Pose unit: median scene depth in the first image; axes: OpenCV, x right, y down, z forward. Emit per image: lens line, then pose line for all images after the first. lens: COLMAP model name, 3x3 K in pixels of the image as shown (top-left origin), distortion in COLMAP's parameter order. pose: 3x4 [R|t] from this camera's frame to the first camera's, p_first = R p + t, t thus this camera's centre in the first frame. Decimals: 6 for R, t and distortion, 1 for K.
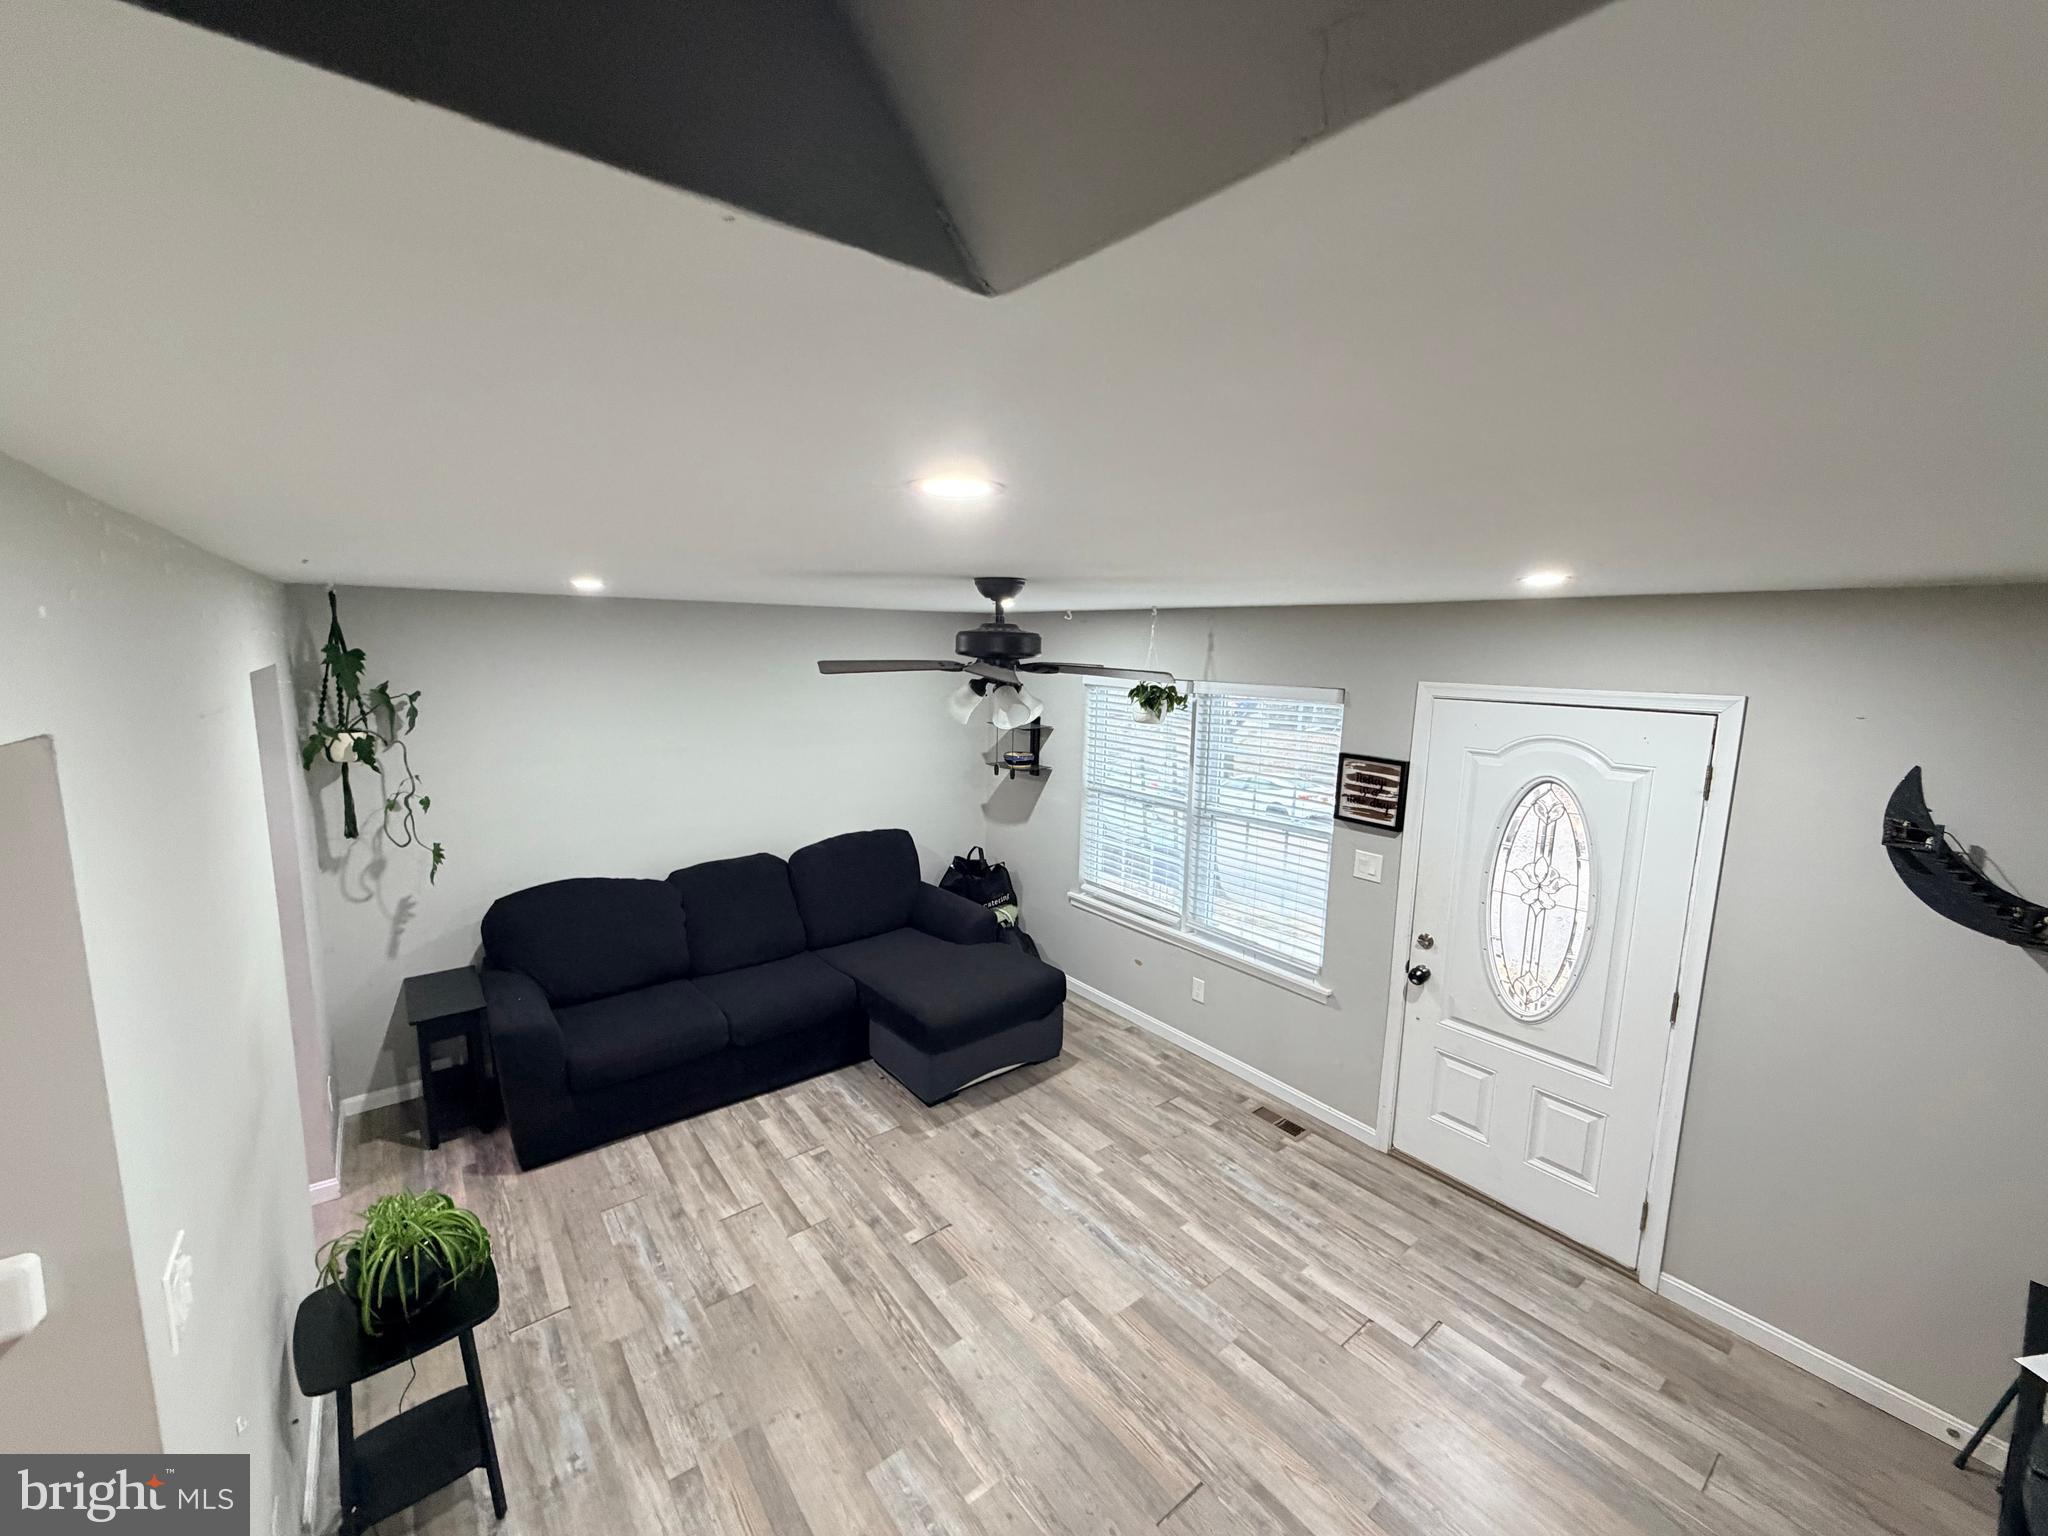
lens RADIAL K [[815.2, 0, 1014.6], [0, 815.2, 763.3], [0, 0, 1]] dist [-0.000064, 0.000228]
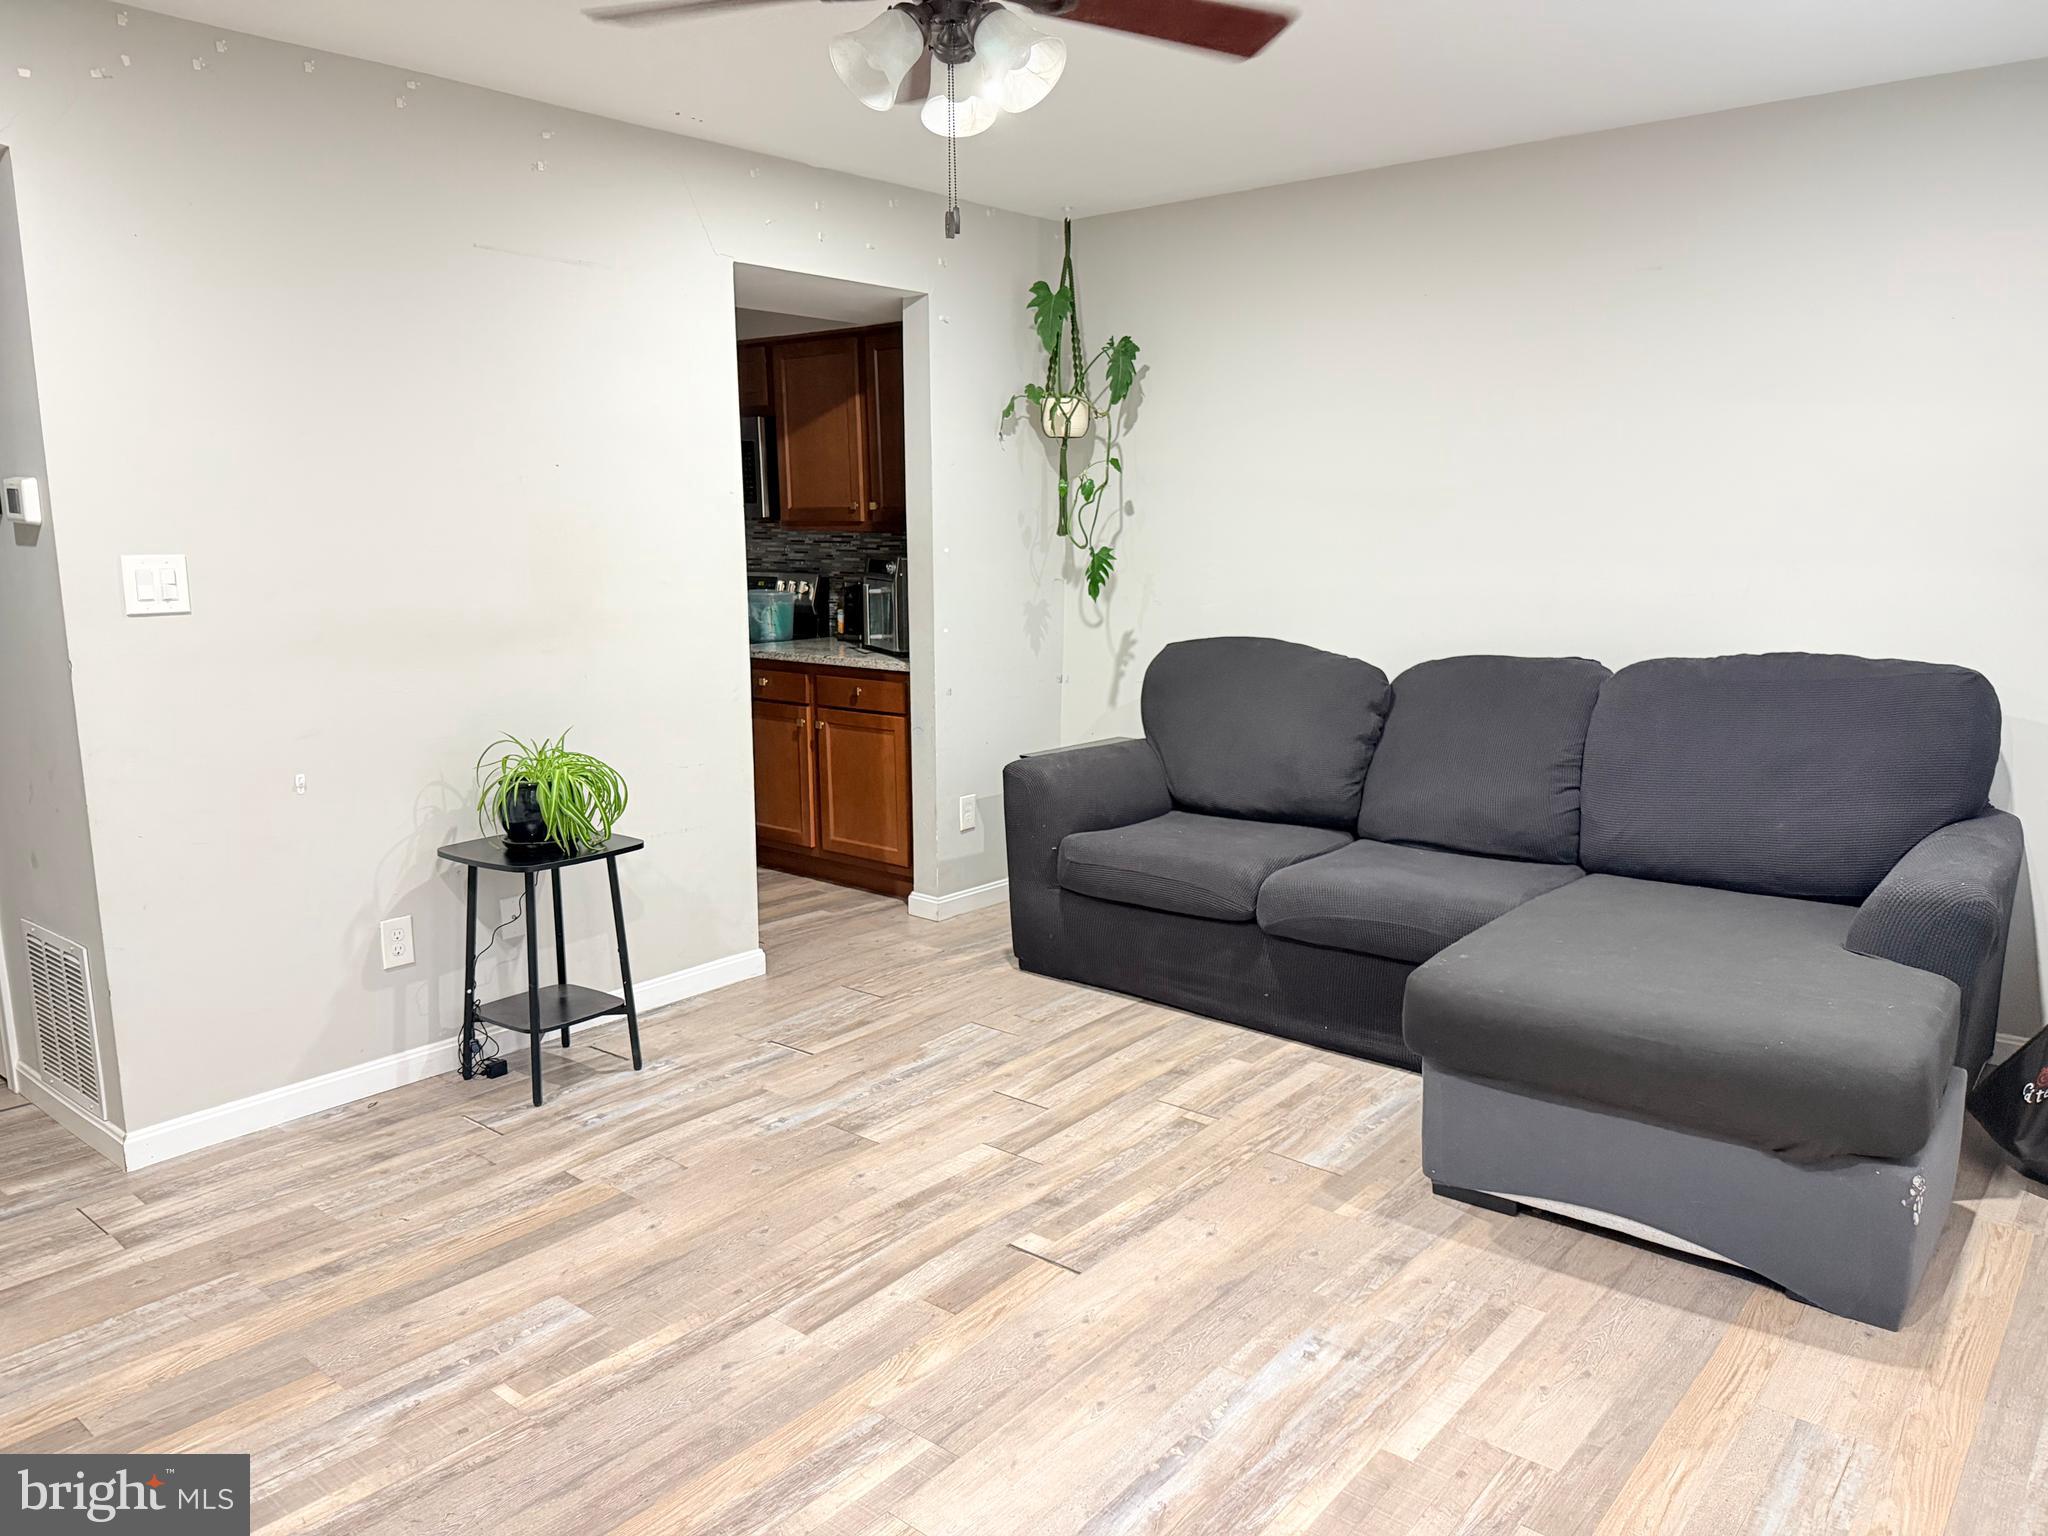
lens RADIAL K [[1420.7, 0, 1011.2], [0, 1420.7, 791.4], [0, 0, 1]] dist [0.033392, -0.049231]
pose [[0.206722, 0.163819, -0.964588, 0.680284], [-0.131854, 0.981554, 0.138443, 0.174376], [0.969474, 0.098566, 0.224509, 0.742725]]
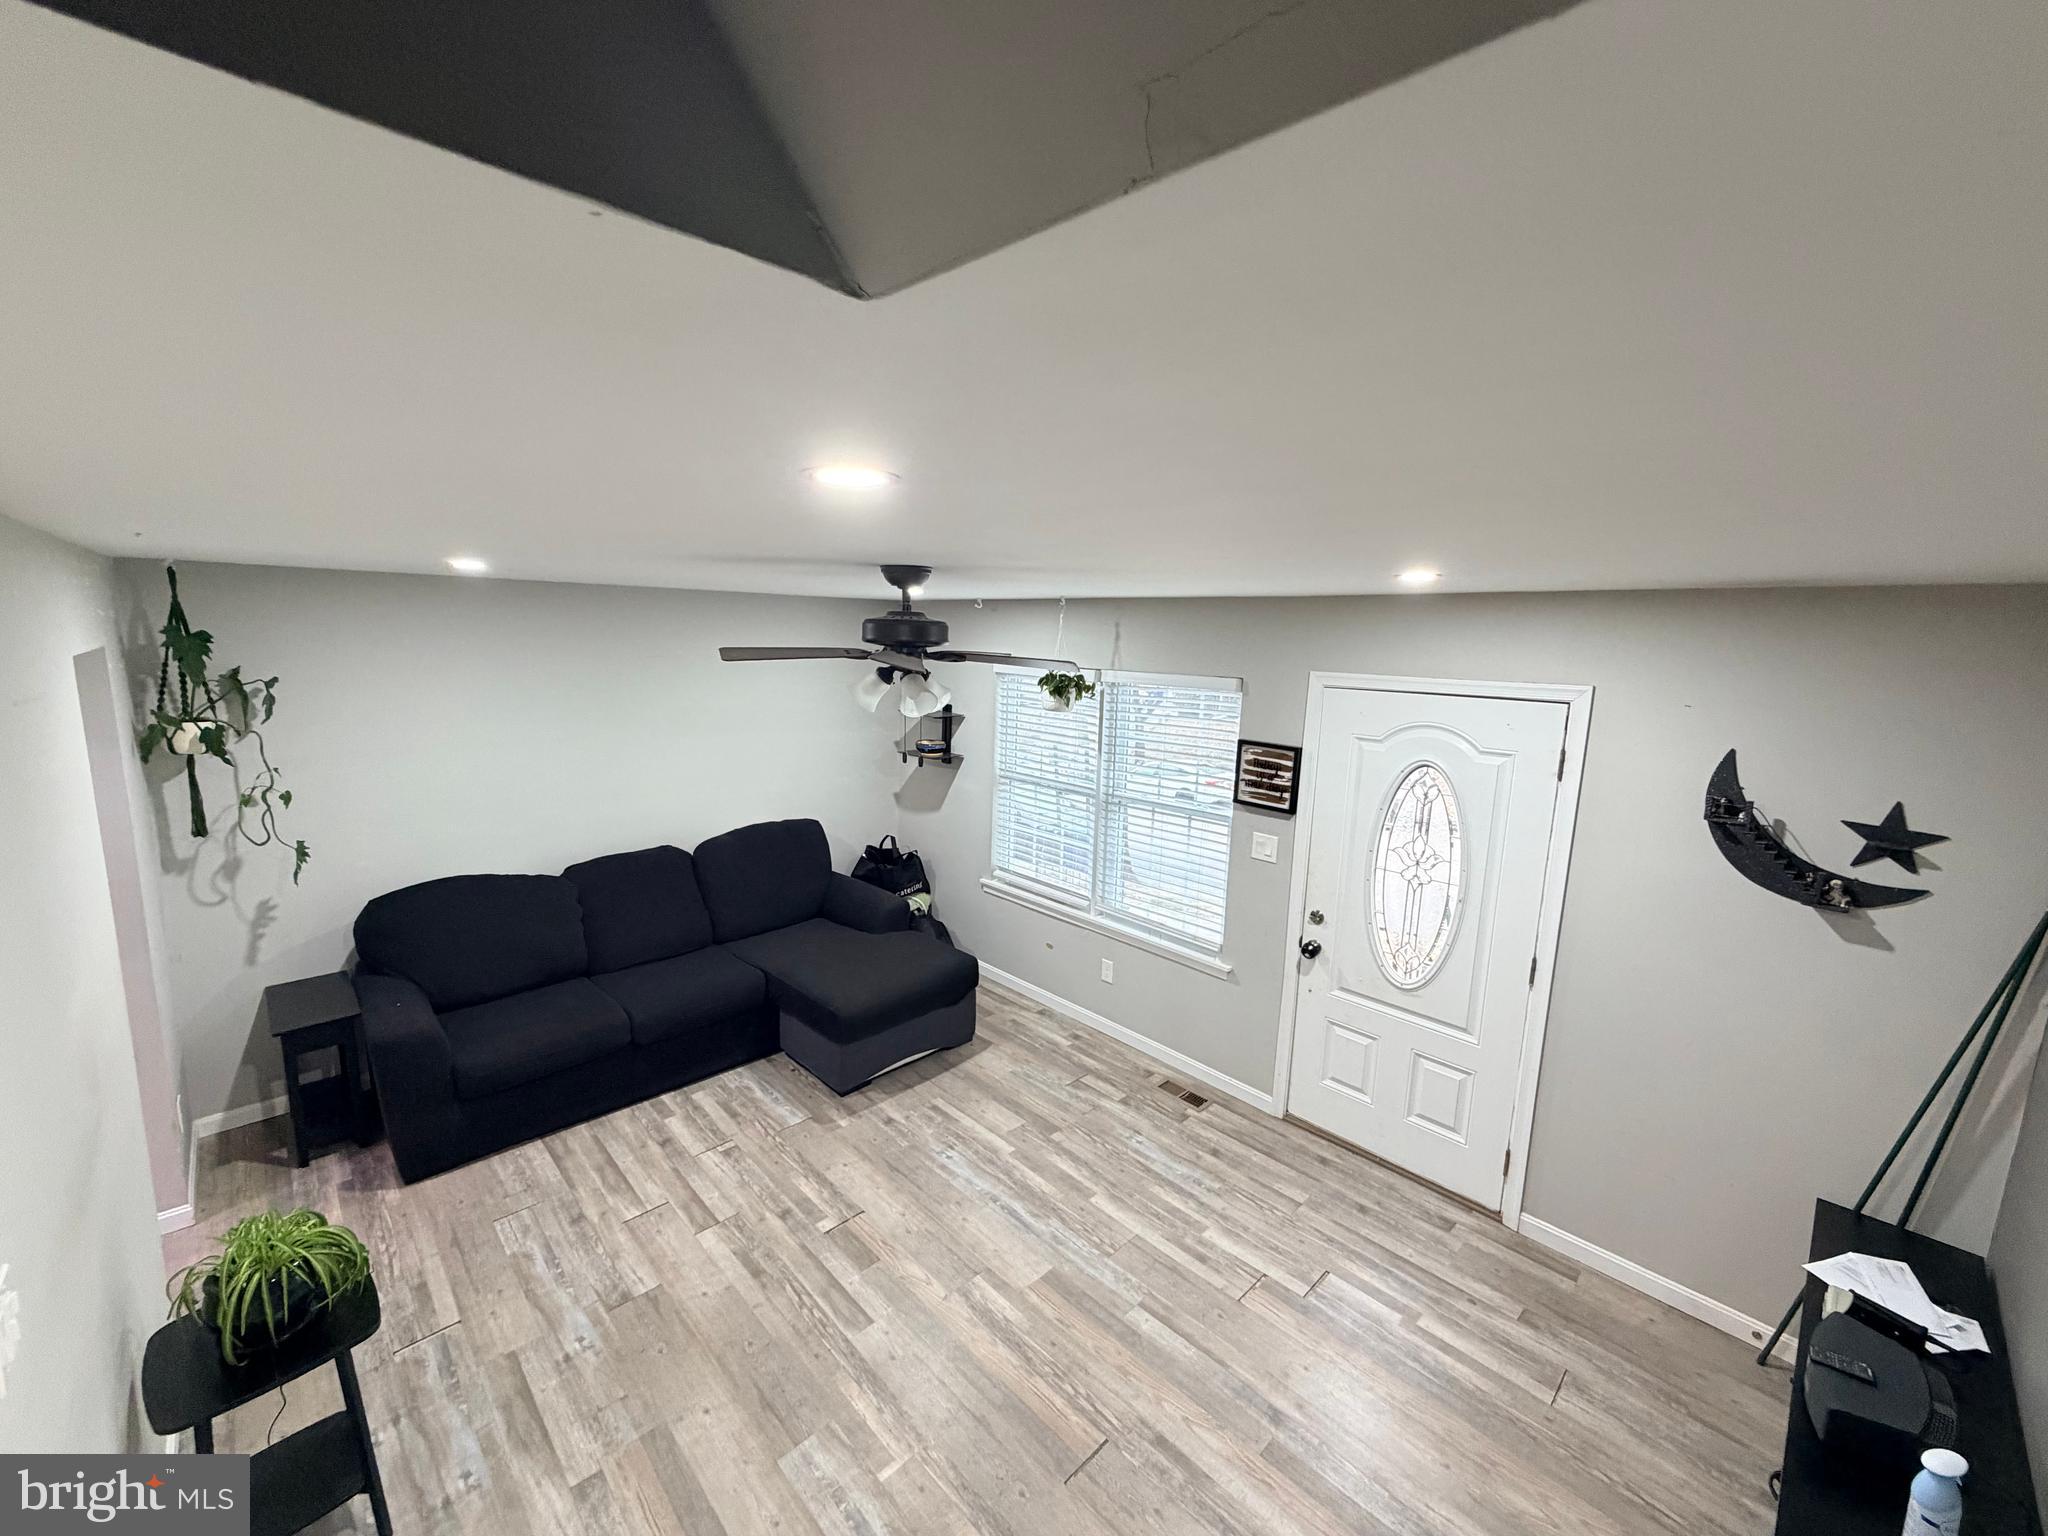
lens RADIAL K [[815.2, 0, 1014.4], [0, 815.2, 763.2], [0, 0, 1]] dist [-0.000064, 0.000228]
pose [[0.994657, -0.007390, 0.102971, 0.007194], [0.005911, 0.999875, 0.014658, 0.000671], [-0.103067, -0.013971, 0.994576, -0.009339]]
